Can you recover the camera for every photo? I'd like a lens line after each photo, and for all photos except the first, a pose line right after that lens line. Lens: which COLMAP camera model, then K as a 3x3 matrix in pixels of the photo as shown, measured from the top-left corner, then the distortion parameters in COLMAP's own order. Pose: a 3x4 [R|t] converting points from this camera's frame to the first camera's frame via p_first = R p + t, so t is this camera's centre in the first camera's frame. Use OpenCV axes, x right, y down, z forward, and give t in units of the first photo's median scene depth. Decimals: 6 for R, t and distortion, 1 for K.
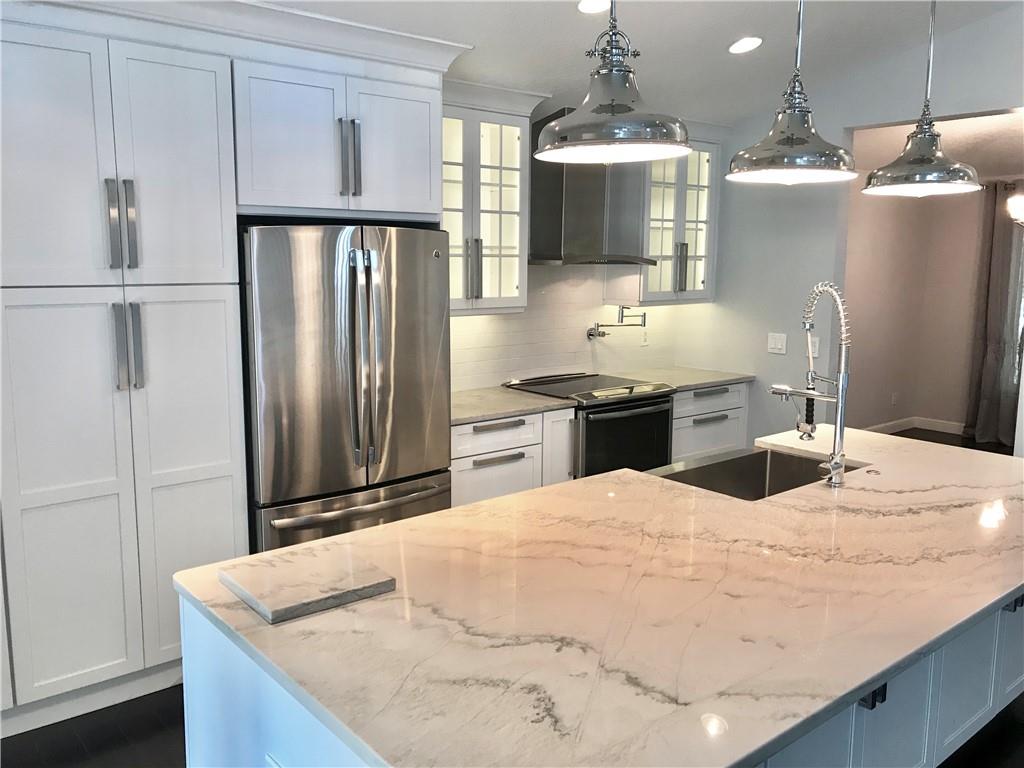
lens RADIAL K [[841.2, 0, 509.3], [0, 841.2, 382.6], [0, 0, 1]] dist [0.093890, -0.245966]
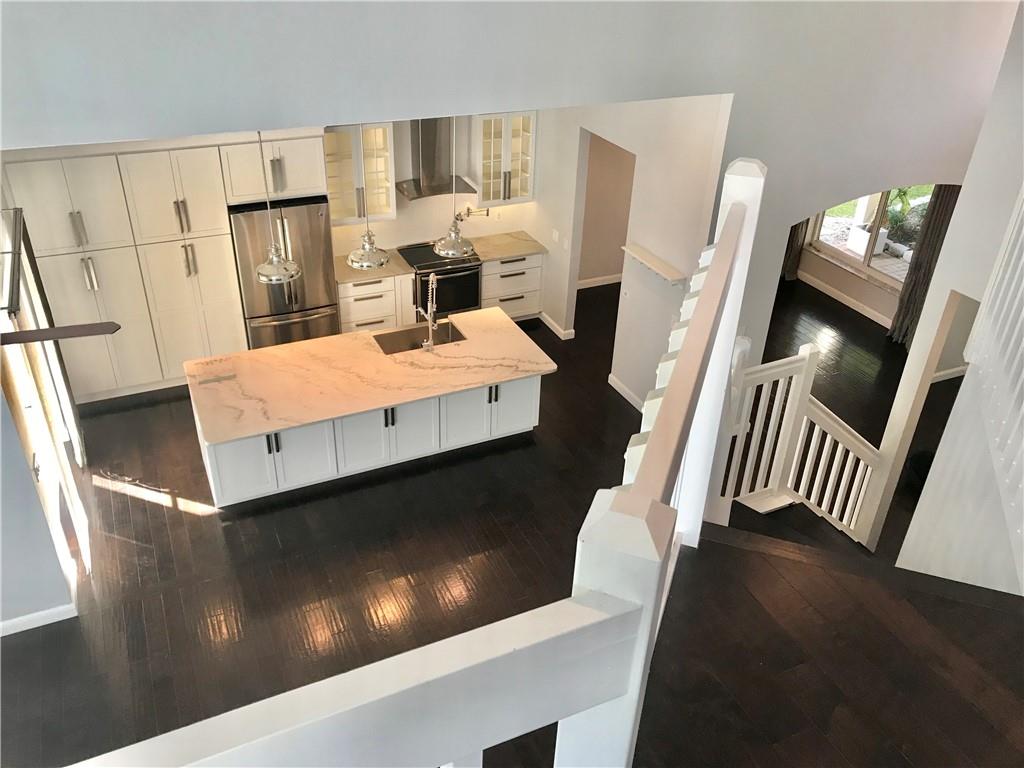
lens RADIAL K [[841.2, 0, 509.3], [0, 841.2, 382.6], [0, 0, 1]] dist [0.093890, -0.245966]
pose [[0.966619, 0.151031, -0.206973, 0.774789], [-0.062317, 0.922121, 0.381850, -0.527481], [0.248525, -0.356205, 0.900751, -0.879151]]
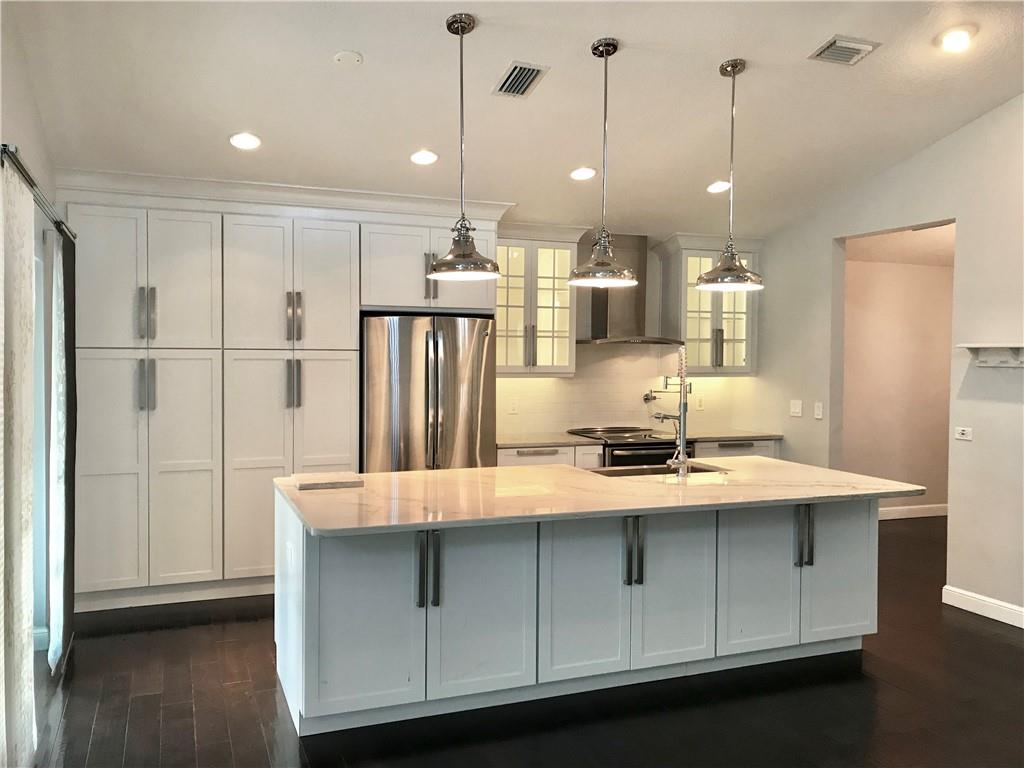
lens RADIAL K [[833.5, 0, 502.1], [0, 833.5, 384.9], [0, 0, 1]] dist [0.098935, -0.223721]
pose [[0.948884, 0.012769, -0.315367, 0.361812], [-0.048547, 0.993196, -0.105856, 0.086767], [0.311869, 0.115755, 0.943047, -0.365411]]
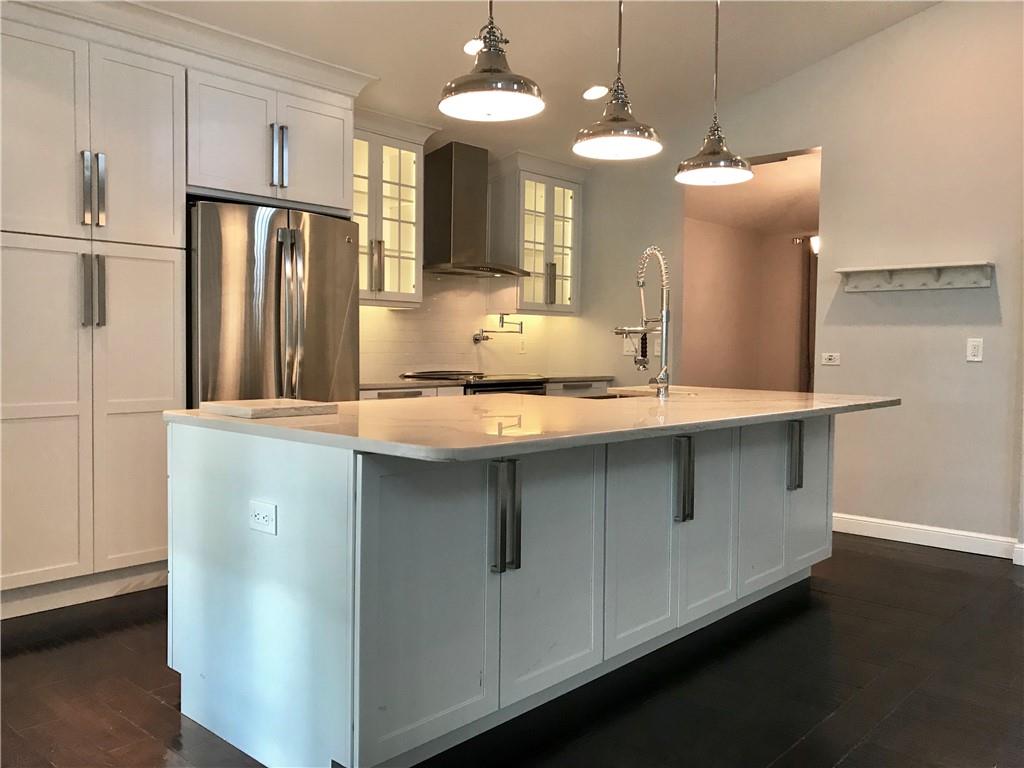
lens RADIAL K [[833.5, 0, 502.1], [0, 833.5, 384.9], [0, 0, 1]] dist [0.098935, -0.223721]
pose [[0.991517, -0.000945, 0.129973, -0.020962], [0.014019, 0.994917, -0.099714, 0.148920], [-0.129218, 0.100690, 0.986491, -0.162612]]
